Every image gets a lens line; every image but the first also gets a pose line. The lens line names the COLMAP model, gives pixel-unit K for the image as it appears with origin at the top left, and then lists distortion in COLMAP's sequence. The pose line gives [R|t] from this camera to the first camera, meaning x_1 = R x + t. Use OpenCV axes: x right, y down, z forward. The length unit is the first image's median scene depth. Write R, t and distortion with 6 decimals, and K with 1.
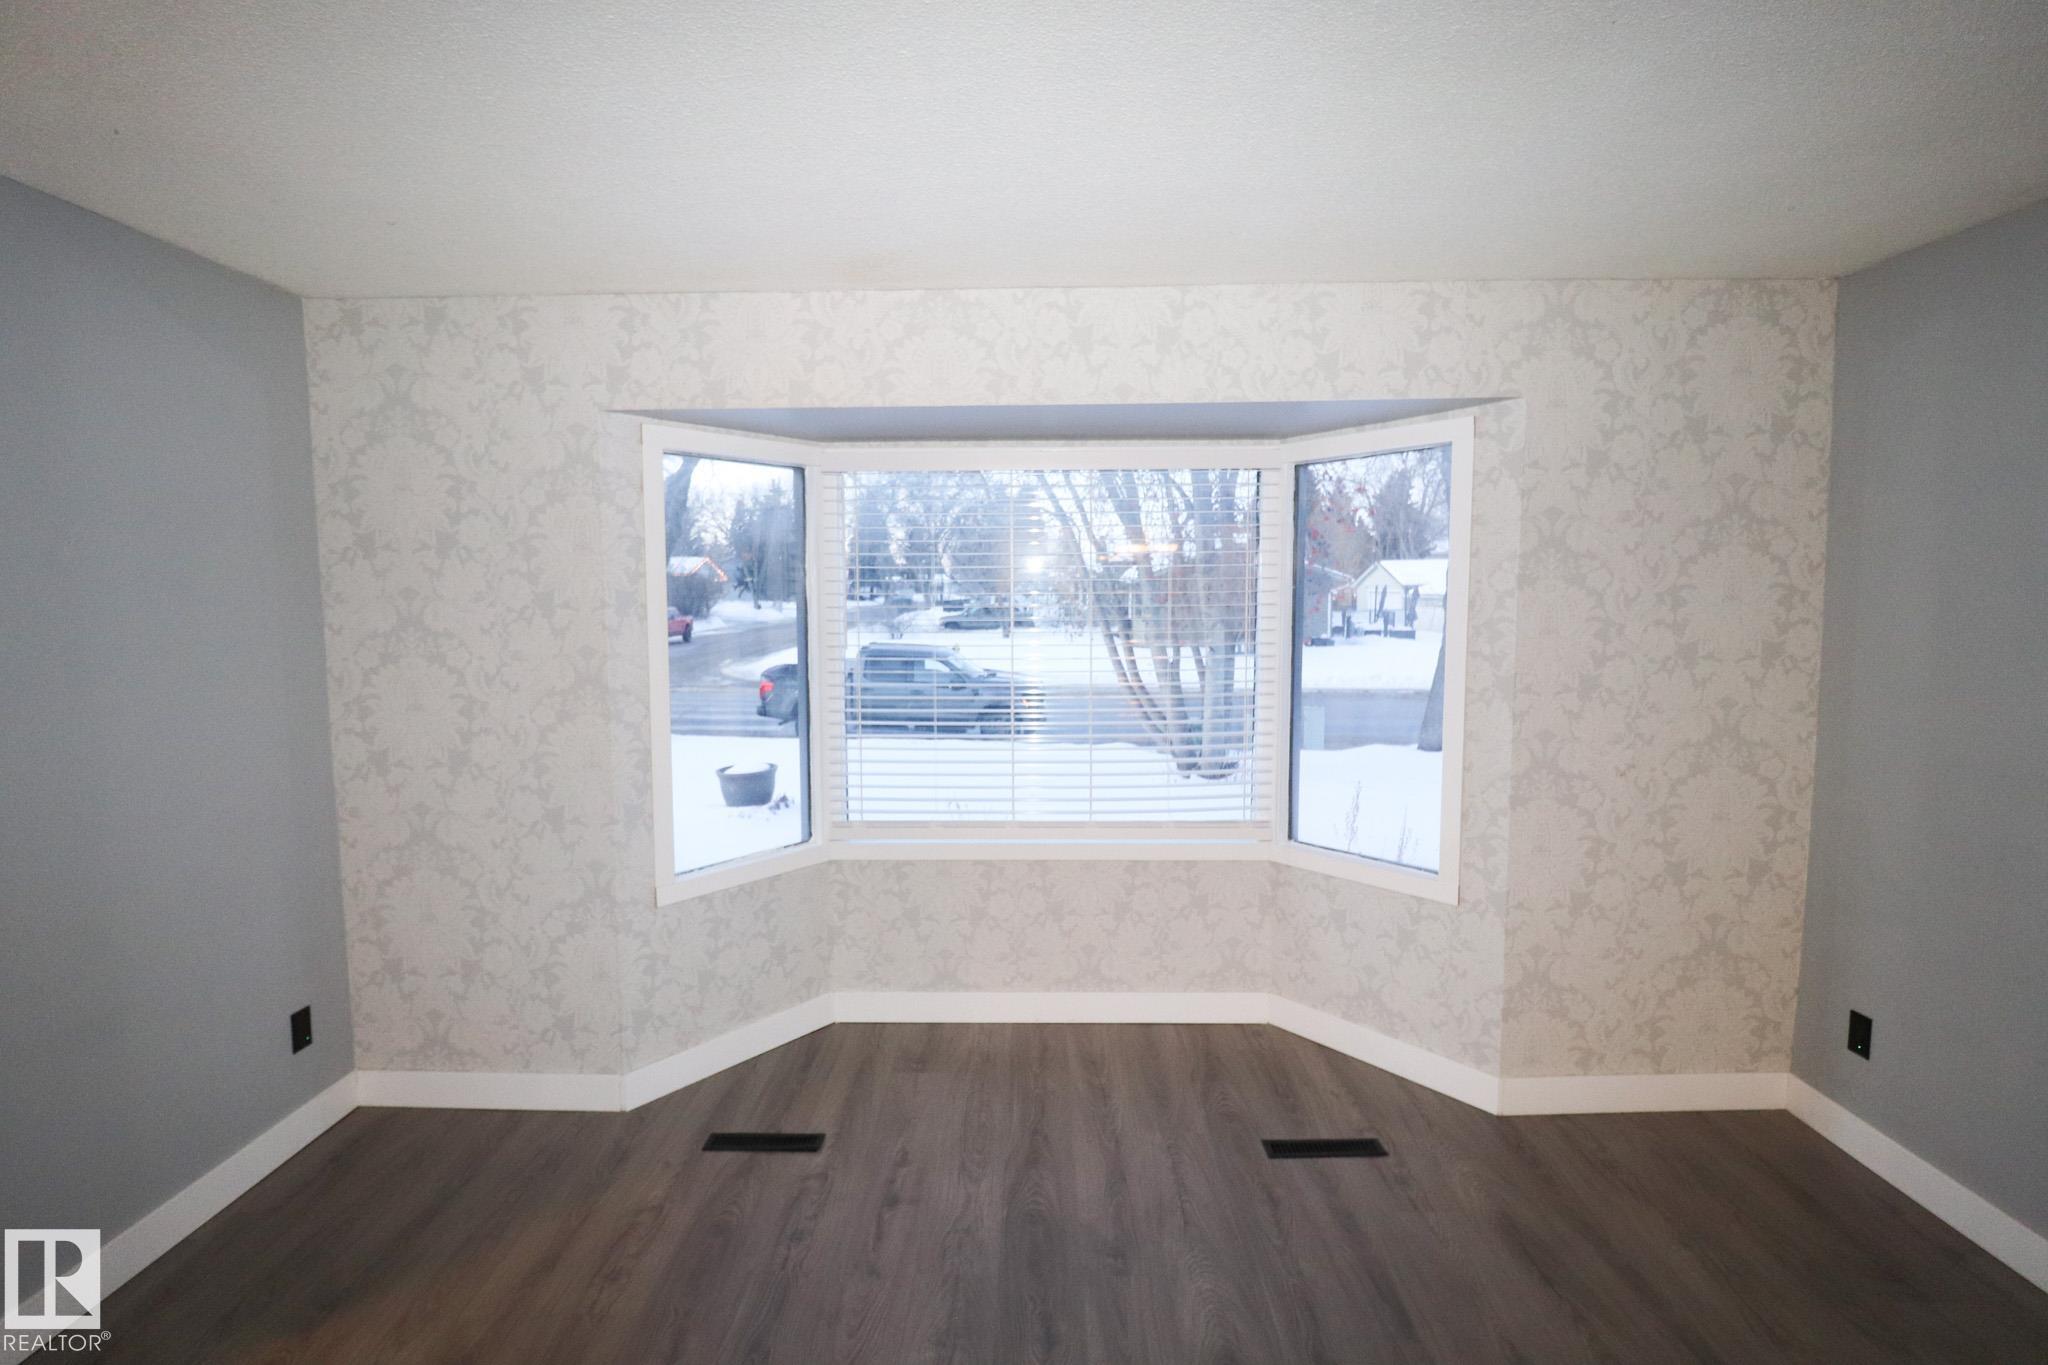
lens RADIAL K [[952.7, 0, 1021.7], [0, 952.7, 673.9], [0, 0, 1]] dist [-0.006576, -0.009218]
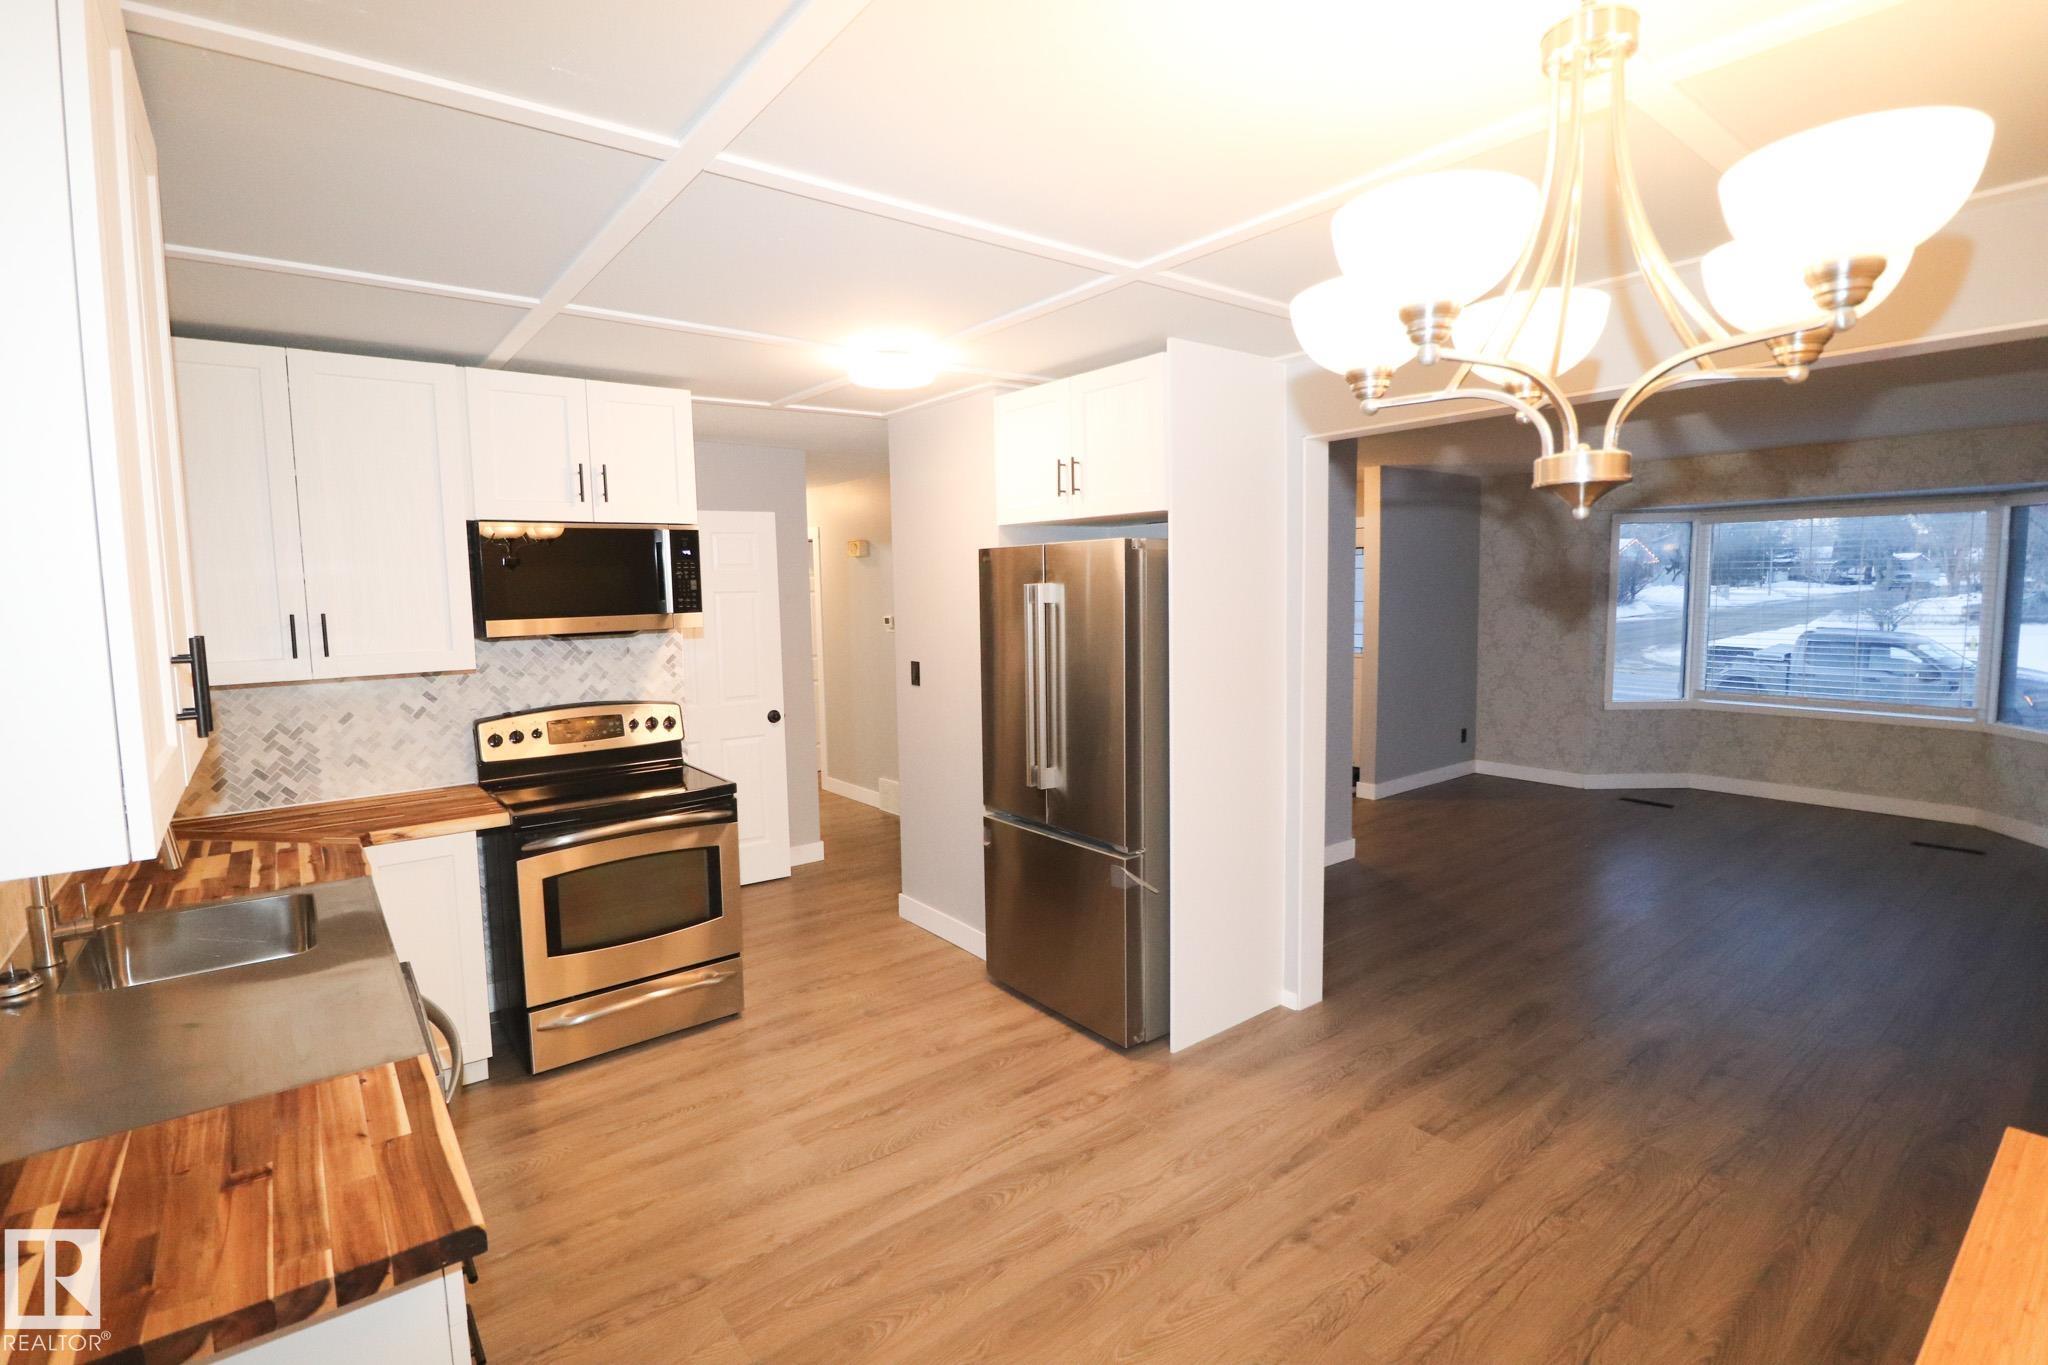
lens RADIAL K [[952.7, 0, 1018.4], [0, 952.7, 670.2], [0, 0, 1]] dist [-0.006576, -0.009218]
pose [[0.628884, 0.065244, -0.774757, 0.468875], [-0.055910, 0.997688, 0.038634, 0.114674], [0.775486, 0.019020, 0.631078, -1.452958]]
